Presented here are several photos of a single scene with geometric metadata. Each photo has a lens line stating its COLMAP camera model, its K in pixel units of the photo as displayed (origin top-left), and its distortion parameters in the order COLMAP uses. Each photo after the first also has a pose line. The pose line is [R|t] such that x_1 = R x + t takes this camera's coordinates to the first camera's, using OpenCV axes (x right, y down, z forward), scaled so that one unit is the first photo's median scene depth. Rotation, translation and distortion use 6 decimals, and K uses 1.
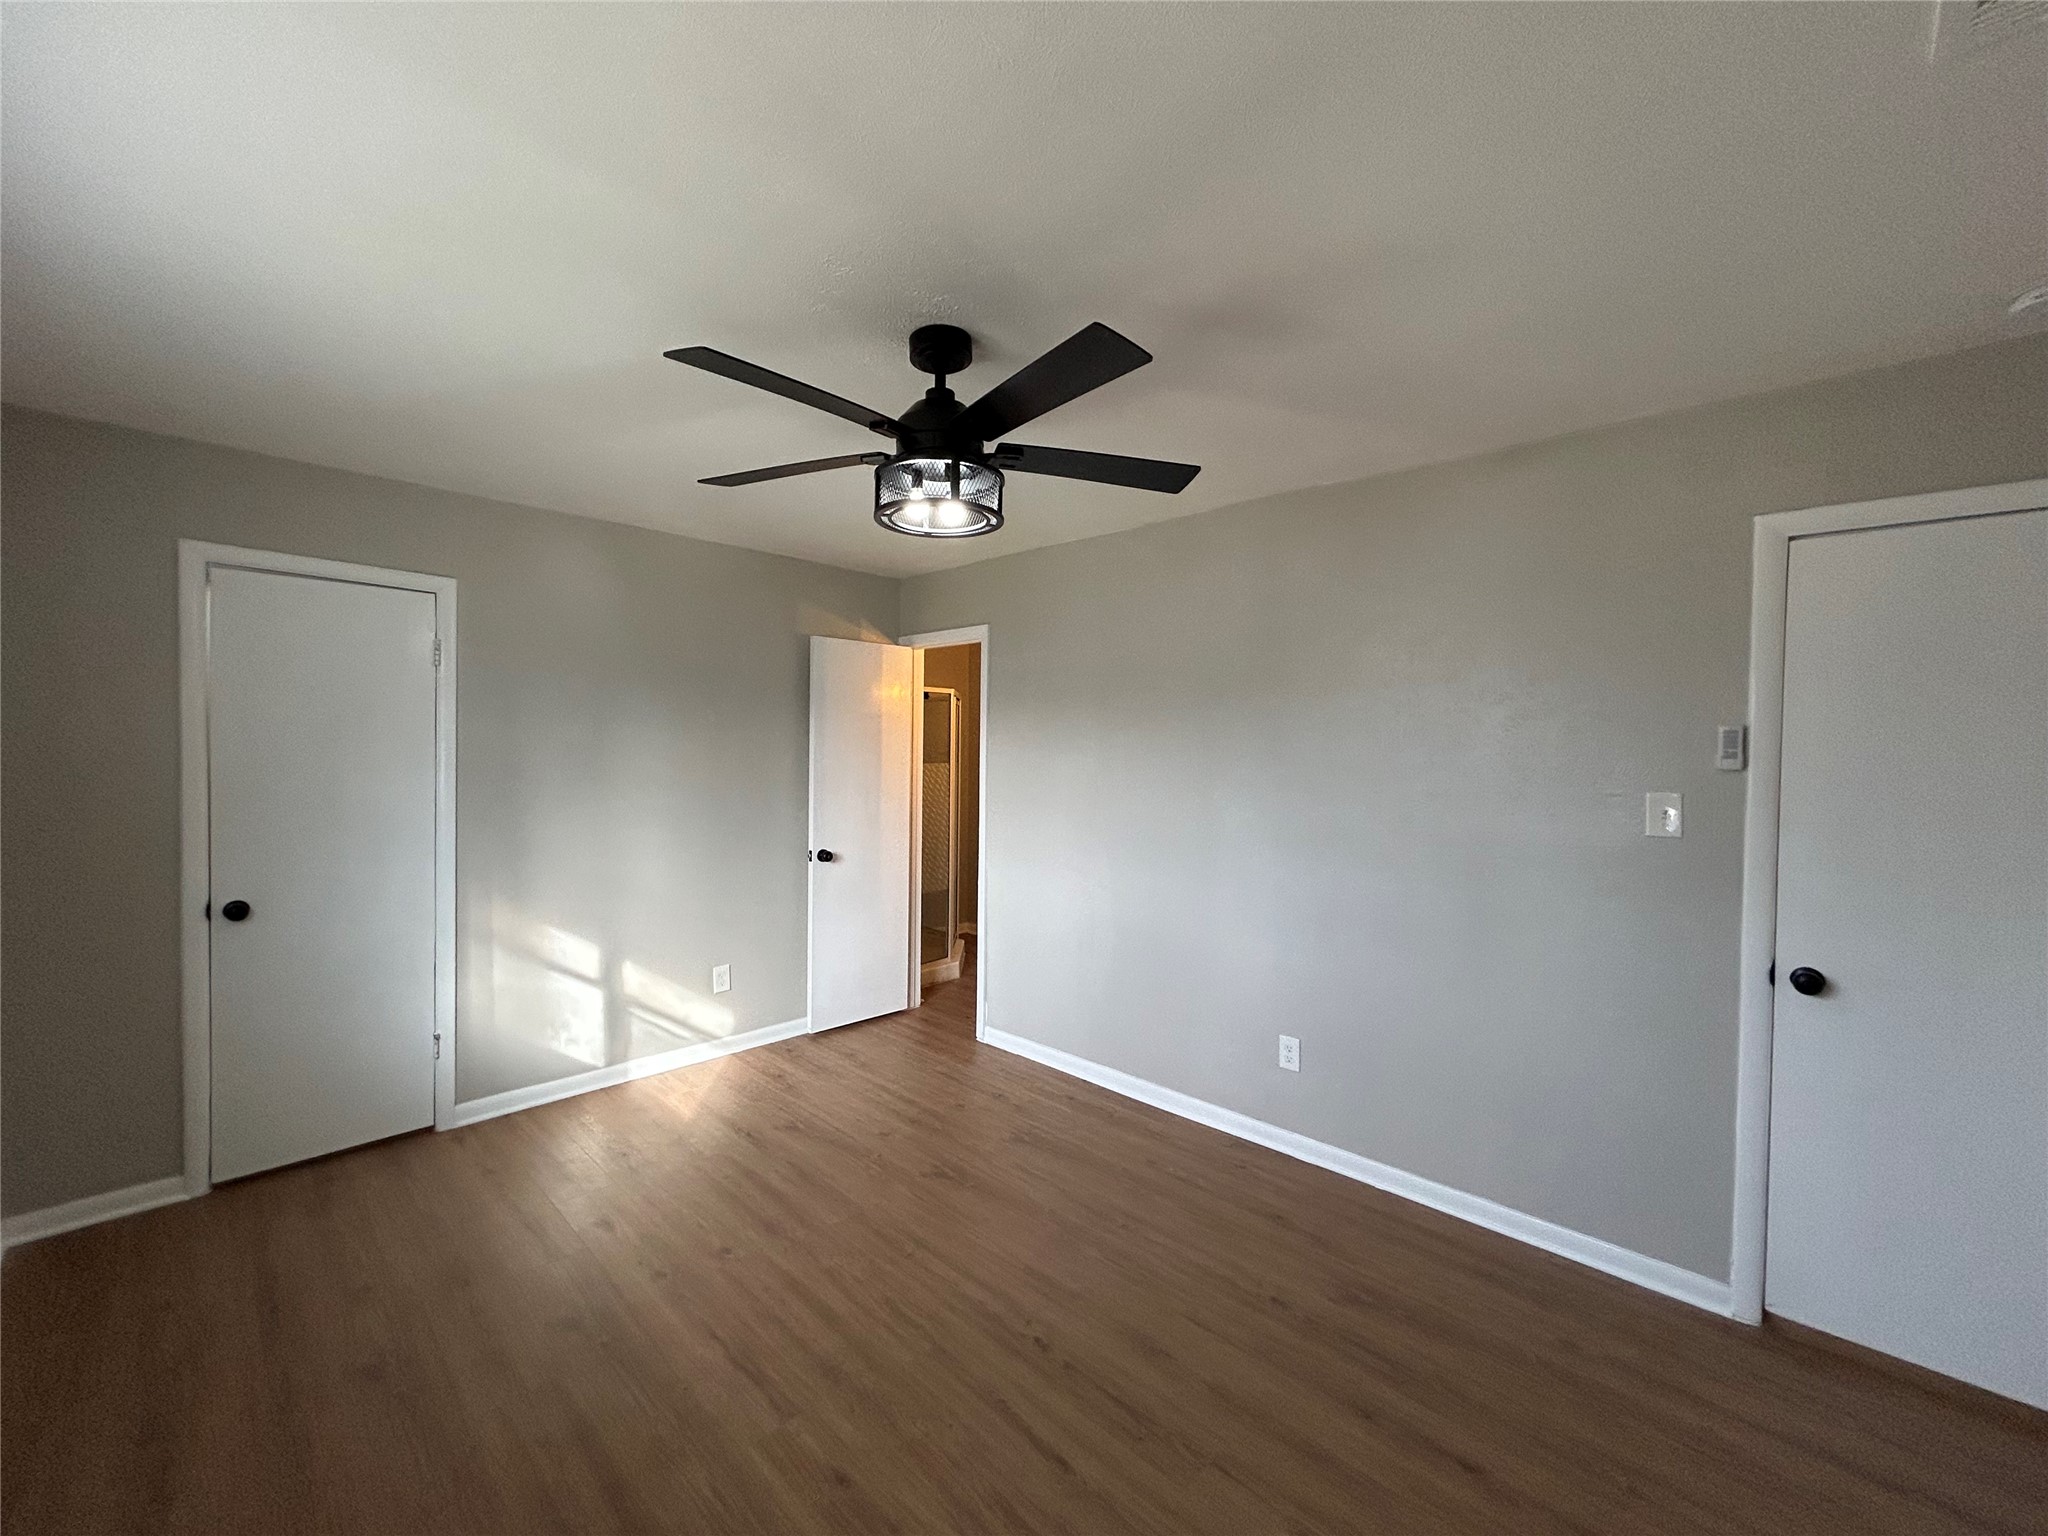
lens RADIAL K [[823.2, 0, 1022.1], [0, 823.2, 764.3], [0, 0, 1]] dist [0.000943, 0.000069]
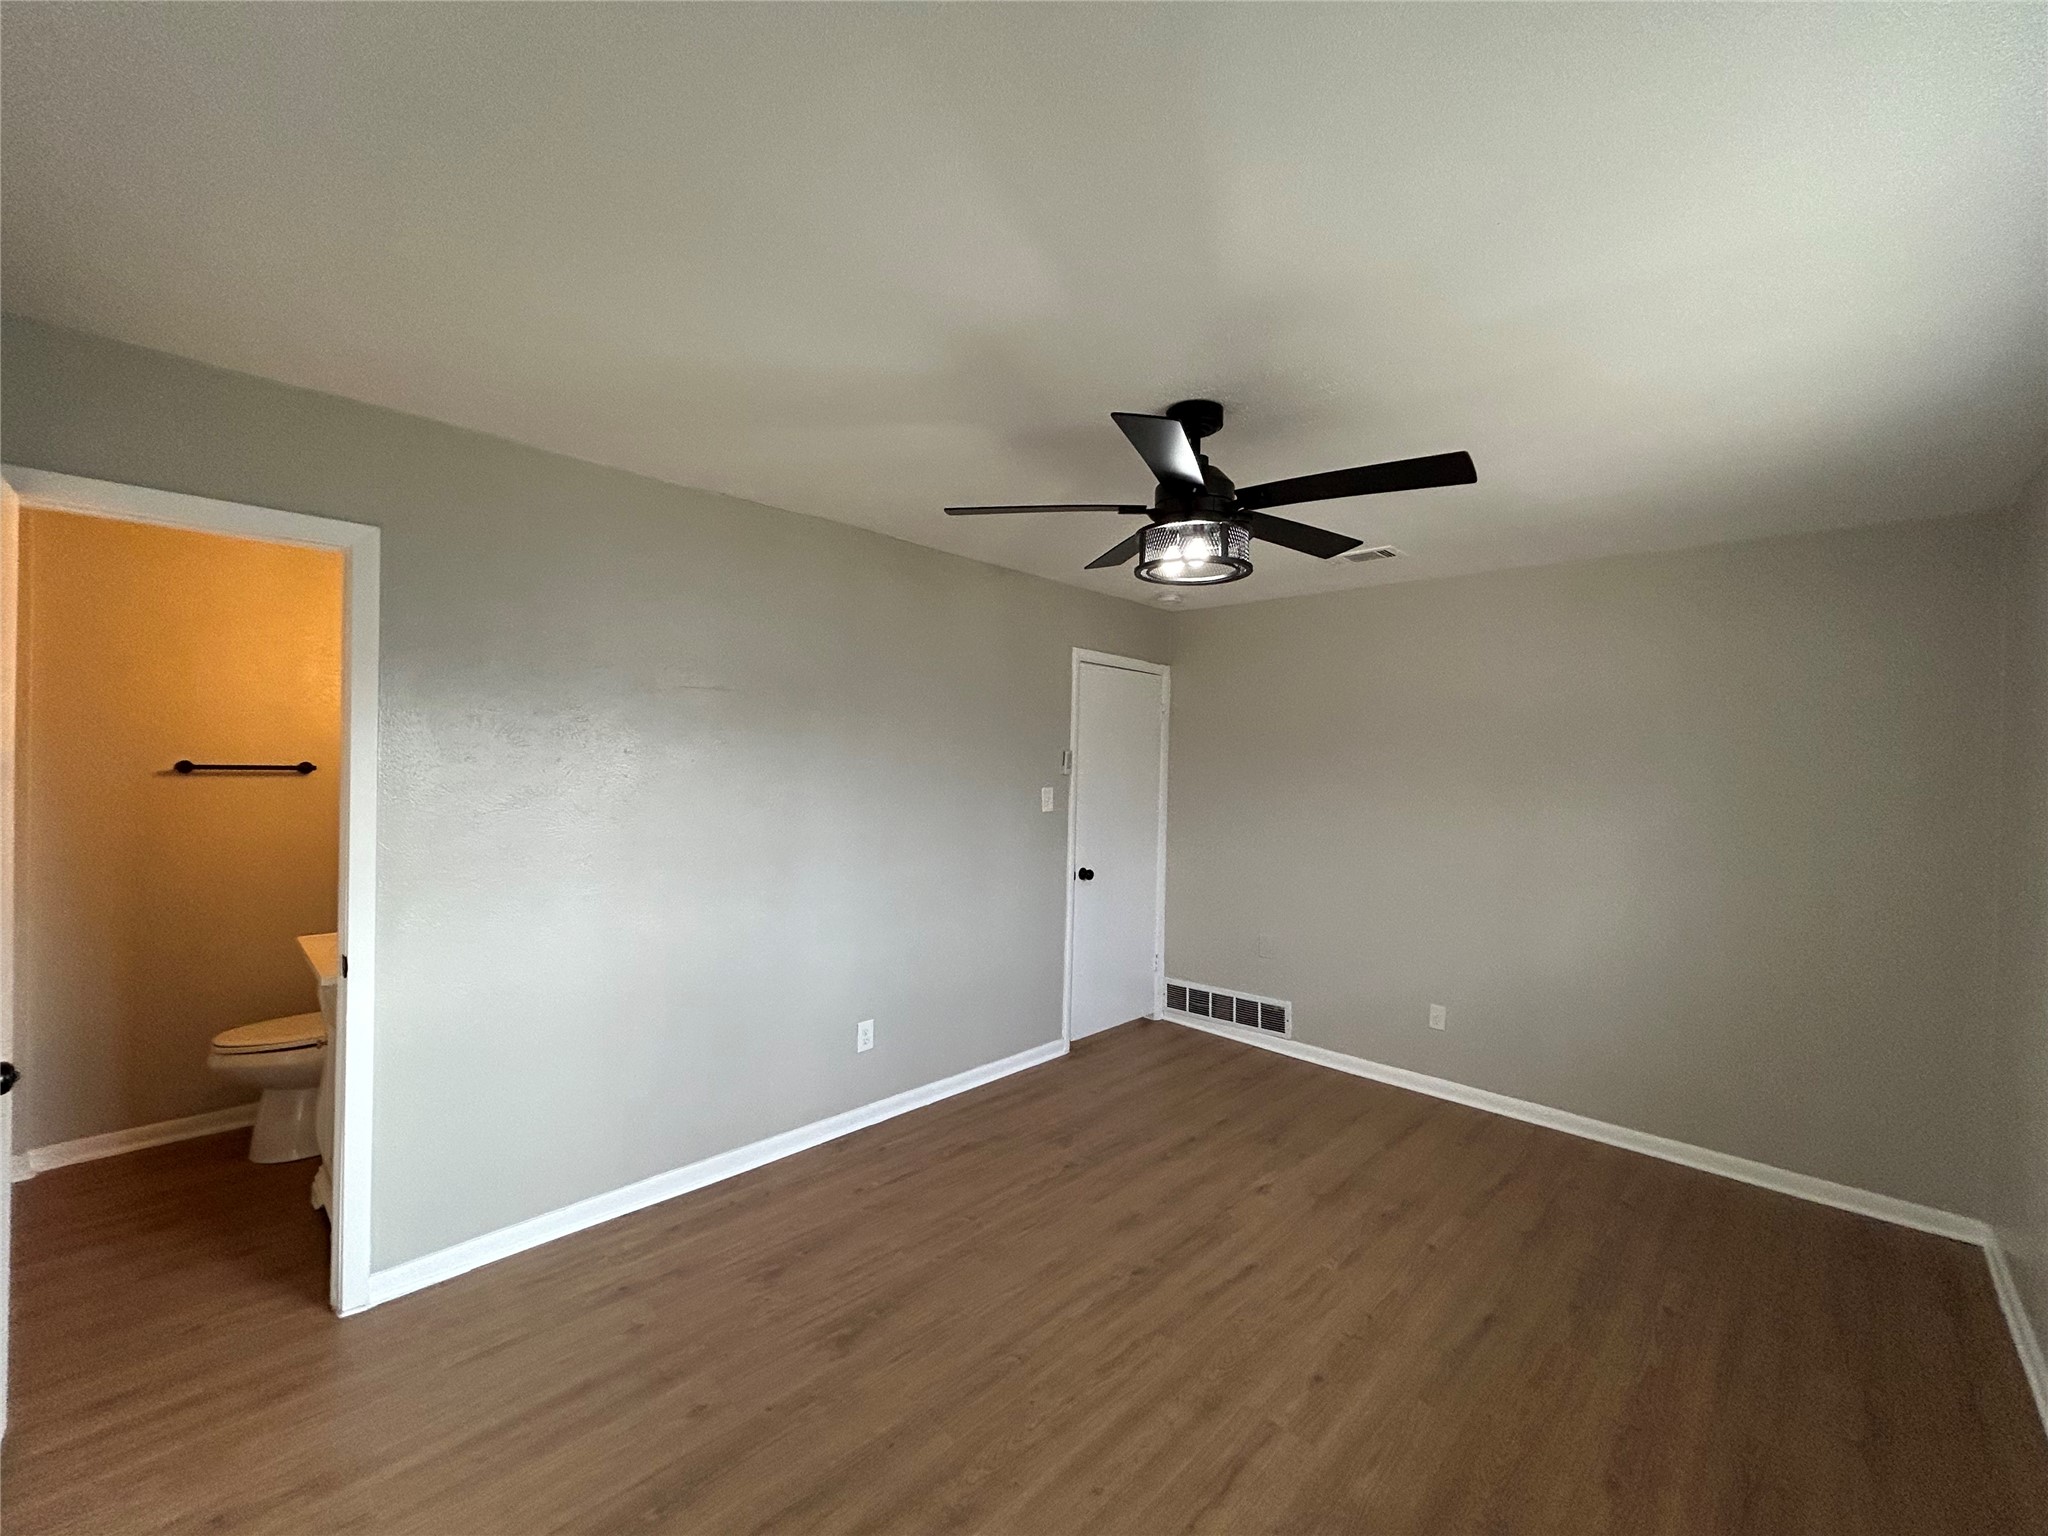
lens RADIAL K [[784.5, 0, 1061.1], [0, 784.5, 773.4], [0, 0, 1]] dist [0.000083, 0.000163]
pose [[0.007111, -0.022105, 0.999730, -0.947185], [-0.002185, 0.999753, 0.022121, -0.034645], [-0.999972, -0.002341, 0.007061, 0.957217]]
